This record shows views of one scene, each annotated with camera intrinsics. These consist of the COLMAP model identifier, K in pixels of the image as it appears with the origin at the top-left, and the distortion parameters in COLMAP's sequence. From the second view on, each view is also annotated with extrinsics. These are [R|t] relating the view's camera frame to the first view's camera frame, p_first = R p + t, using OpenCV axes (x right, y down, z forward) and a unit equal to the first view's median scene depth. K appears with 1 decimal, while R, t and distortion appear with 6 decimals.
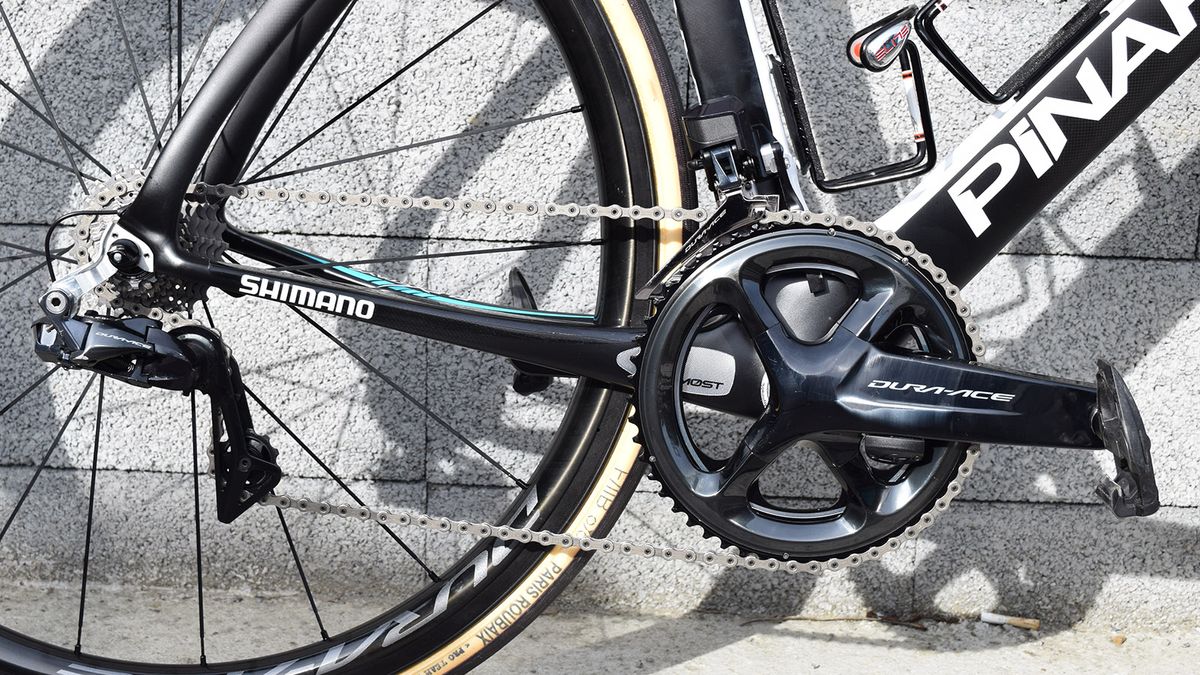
lens RADIAL K [[1801.2, 0, 600.0], [0, 1801.2, 337.5], [0, 0, 1]] dist [-0.014414, -0.113952]
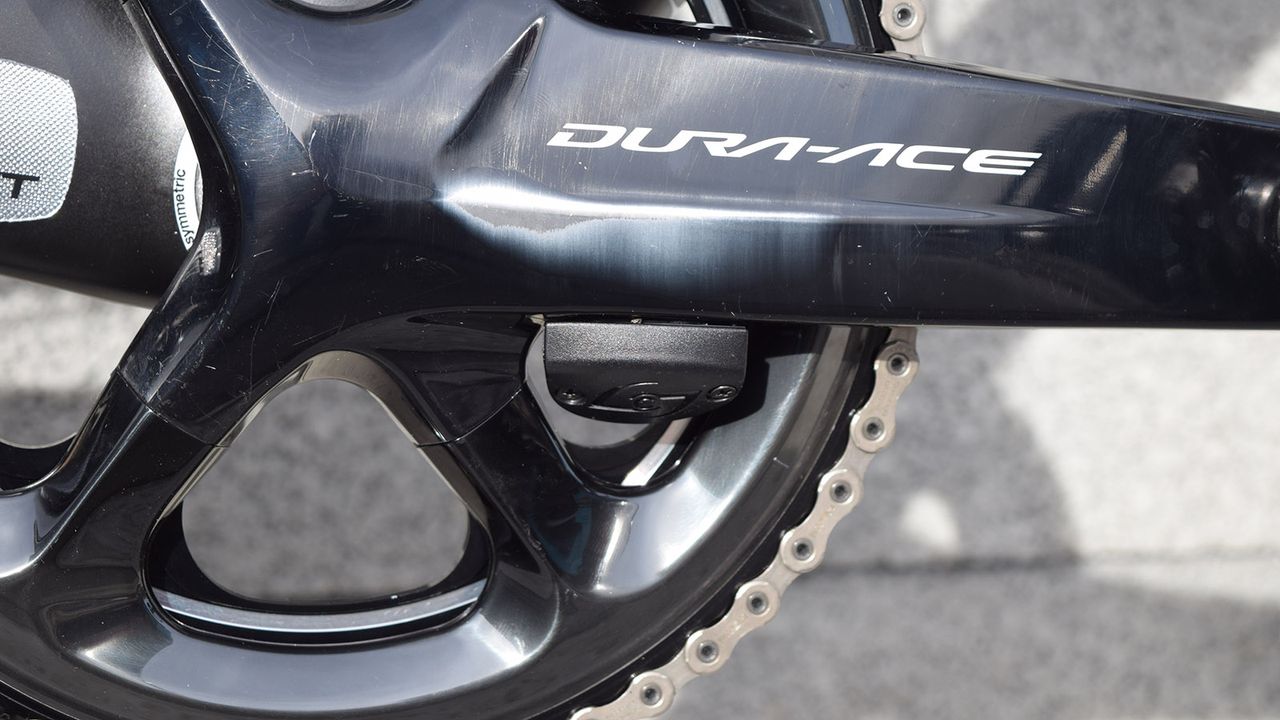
lens RADIAL K [[2399.4, 0, 640.0], [0, 2399.4, 360.0], [0, 0, 1]] dist [0.070946, 0.145359]
pose [[0.968262, -0.045449, 0.245772, 0.066355], [0.053092, 0.998288, -0.024556, 0.069577], [-0.244235, 0.036825, 0.969017, 0.614065]]
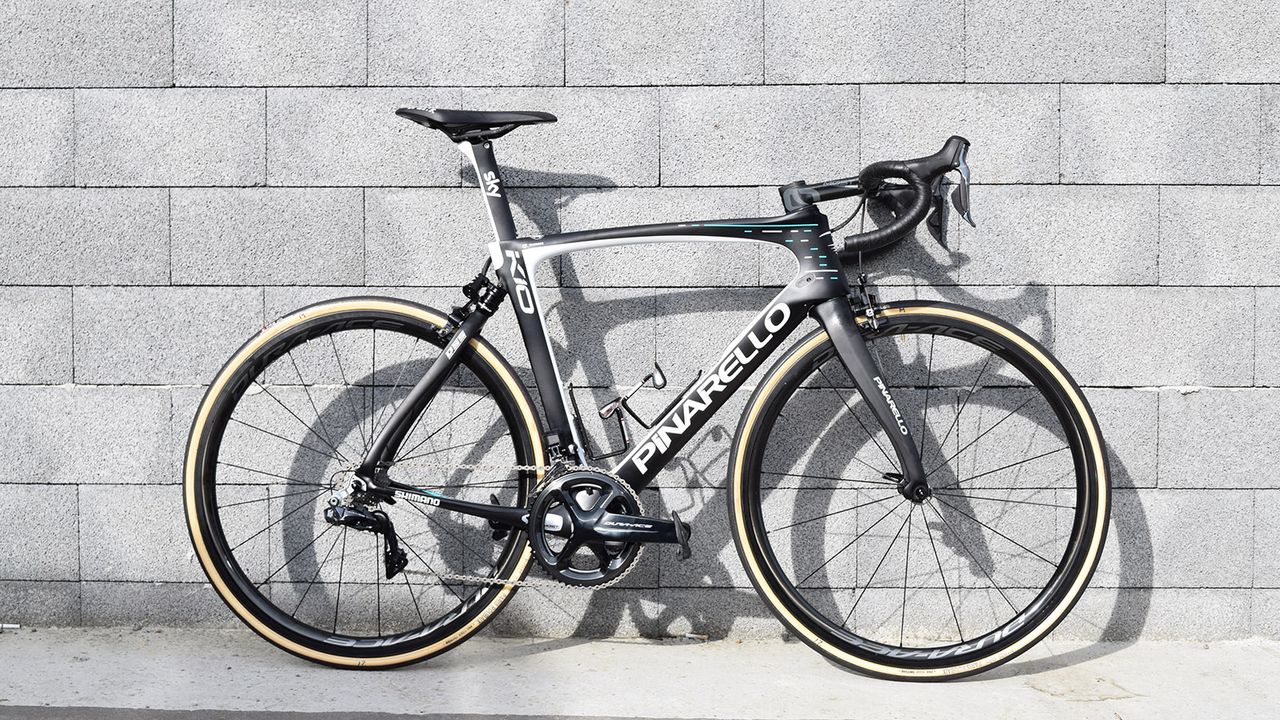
lens RADIAL K [[1756.3, 0, 640.0], [0, 1756.3, 360.0], [0, 0, 1]] dist [-0.153471, 0.027355]
pose [[0.999403, -0.021864, -0.026750, 0.284024], [0.016633, 0.983129, -0.182154, 0.282379], [0.030281, 0.181600, 0.982906, -1.849146]]
